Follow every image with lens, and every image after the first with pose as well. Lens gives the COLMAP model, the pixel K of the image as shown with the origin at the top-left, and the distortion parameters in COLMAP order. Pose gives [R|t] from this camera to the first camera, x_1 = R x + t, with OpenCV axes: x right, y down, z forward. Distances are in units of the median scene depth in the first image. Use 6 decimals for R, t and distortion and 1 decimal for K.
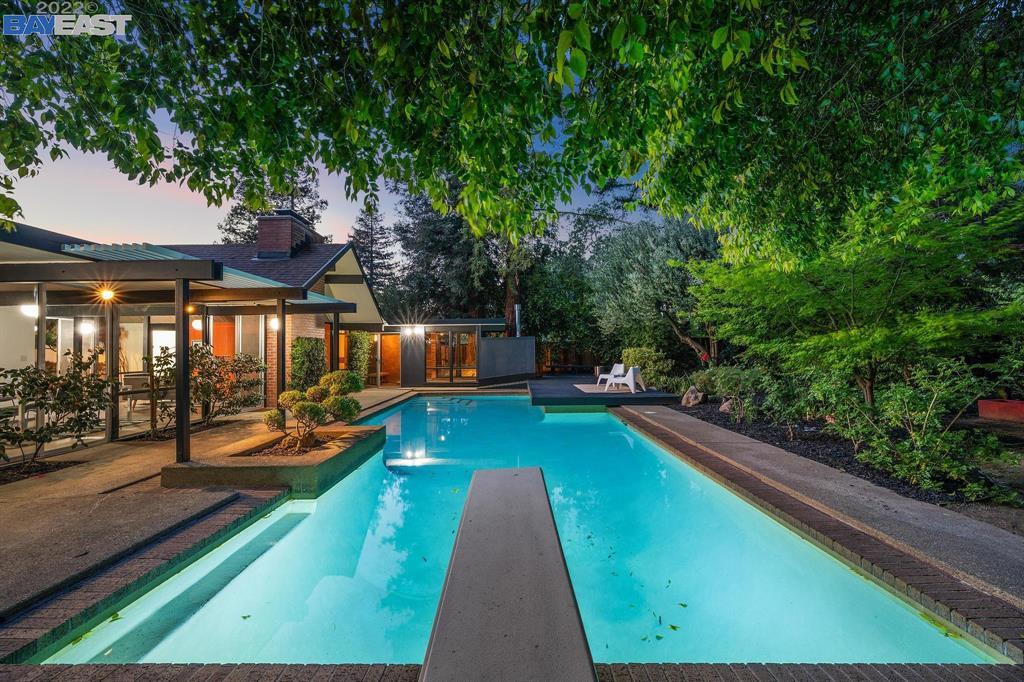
lens RADIAL K [[400.1, 0, 512.0], [0, 400.1, 341.0], [0, 0, 1]] dist [-0.000038, -0.000054]
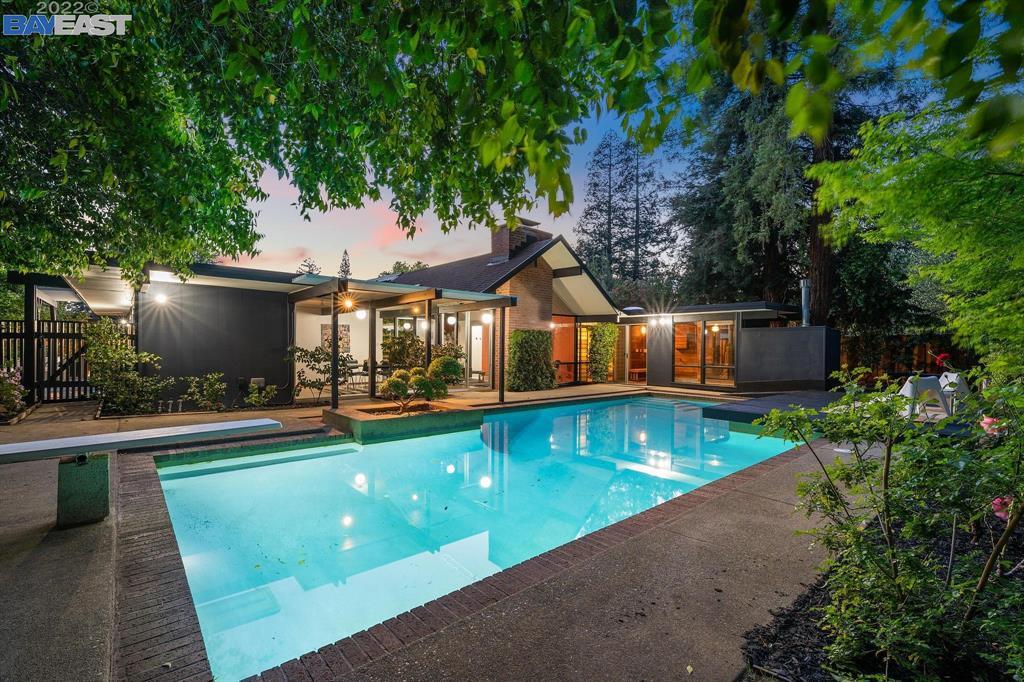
lens RADIAL K [[462.0, 0, 512.0], [0, 462.0, 341.0], [0, 0, 1]] dist [-0.000022, -0.000086]
pose [[0.660450, 0.009591, -0.750809, 0.316152], [0.000586, 0.999912, 0.013289, 0.003666], [0.750870, -0.009216, 0.660386, 0.104936]]
